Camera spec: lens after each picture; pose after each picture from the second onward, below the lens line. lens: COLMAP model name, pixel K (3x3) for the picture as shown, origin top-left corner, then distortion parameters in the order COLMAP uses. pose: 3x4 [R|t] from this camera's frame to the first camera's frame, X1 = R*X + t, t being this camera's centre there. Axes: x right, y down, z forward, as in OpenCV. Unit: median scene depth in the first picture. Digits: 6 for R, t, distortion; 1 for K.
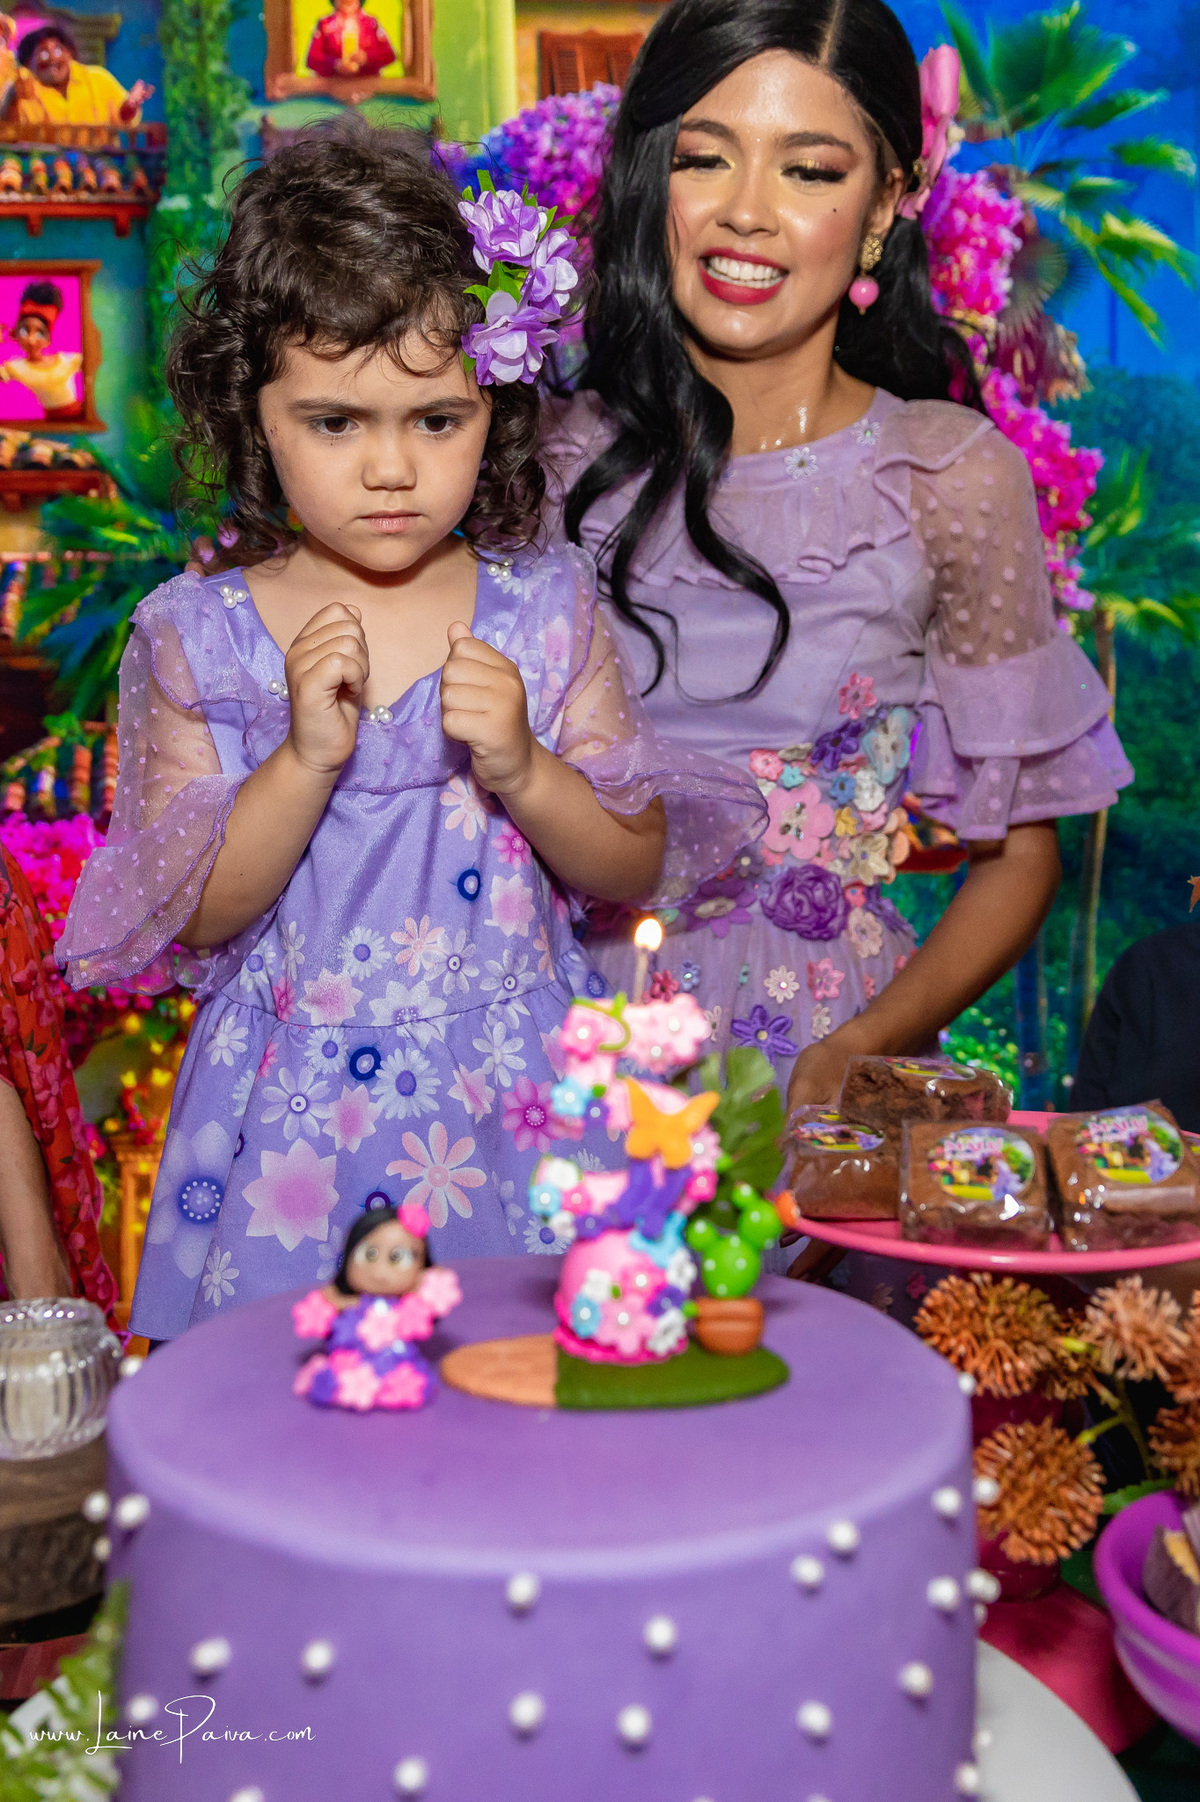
lens RADIAL K [[1680.3, 0, 600.0], [0, 1680.3, 901.0], [0, 0, 1]] dist [0.006576, 0.008289]
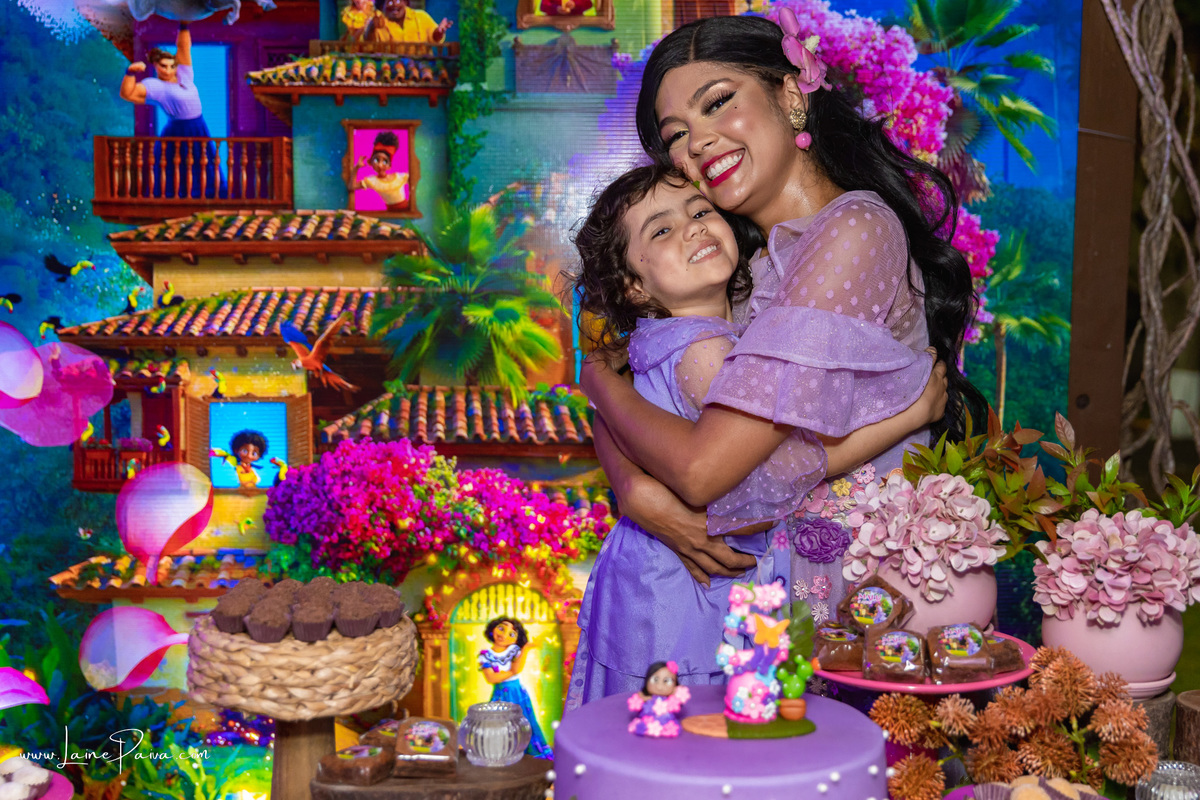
lens RADIAL K [[1342.8, 0, 649.0], [0, 1342.8, 438.4], [0, 0, 1]] dist [0.003871, 0.032085]
pose [[0.999933, 0.008275, -0.008112, -0.047374], [-0.008220, 0.999944, 0.006689, -0.063484], [0.008167, -0.006622, 0.999945, -0.384387]]
